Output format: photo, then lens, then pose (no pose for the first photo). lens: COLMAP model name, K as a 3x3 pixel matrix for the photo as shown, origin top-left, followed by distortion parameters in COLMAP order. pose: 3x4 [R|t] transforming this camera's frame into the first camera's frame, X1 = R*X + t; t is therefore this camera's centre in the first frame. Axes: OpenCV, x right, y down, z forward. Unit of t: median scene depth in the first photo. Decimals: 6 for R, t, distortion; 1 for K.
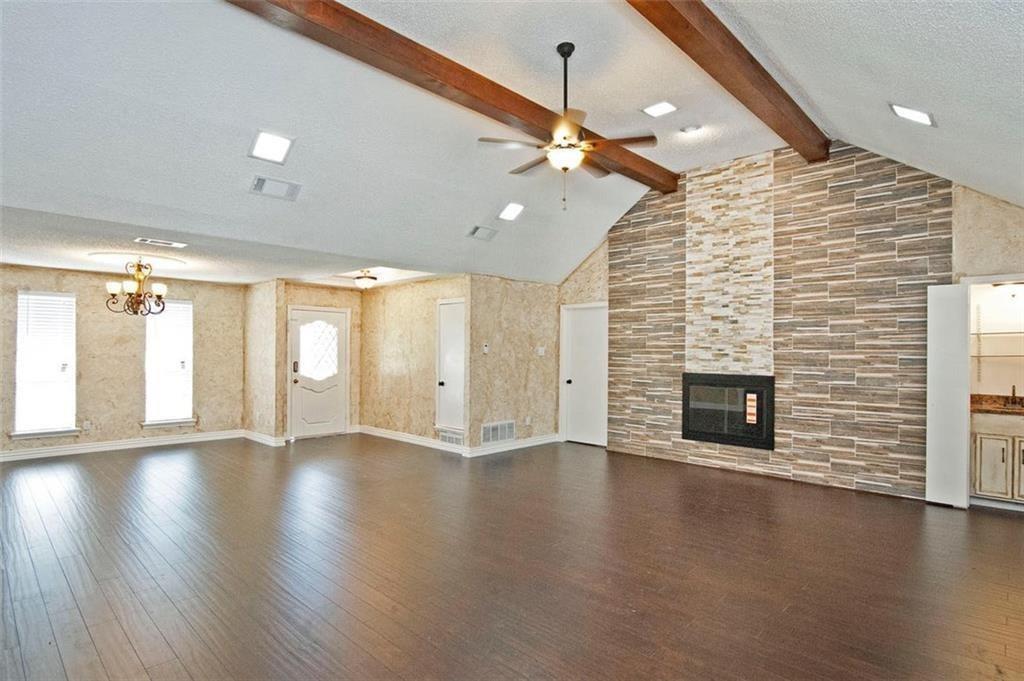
lens RADIAL K [[529.8, 0, 512.5], [0, 529.8, 352.4], [0, 0, 1]] dist [-0.001692, -0.000346]
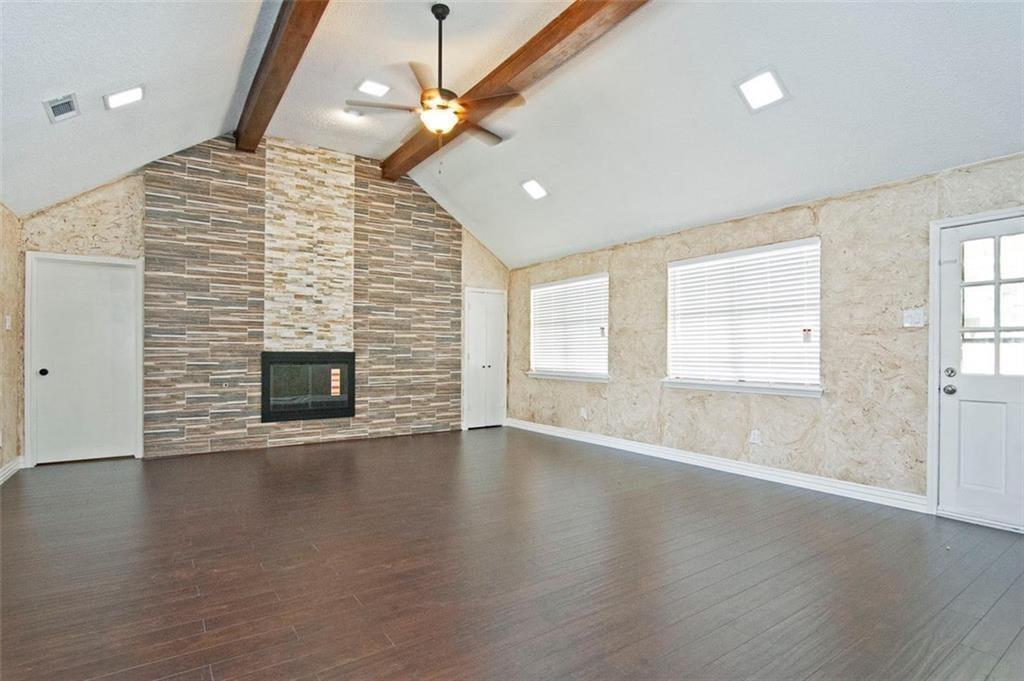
lens RADIAL K [[529.8, 0, 512.5], [0, 529.8, 352.4], [0, 0, 1]] dist [-0.001692, -0.000346]
pose [[0.202441, -0.008374, 0.979259, -0.537277], [-0.001177, 0.999961, 0.008795, 0.033264], [-0.979294, -0.002933, 0.202423, 0.409342]]
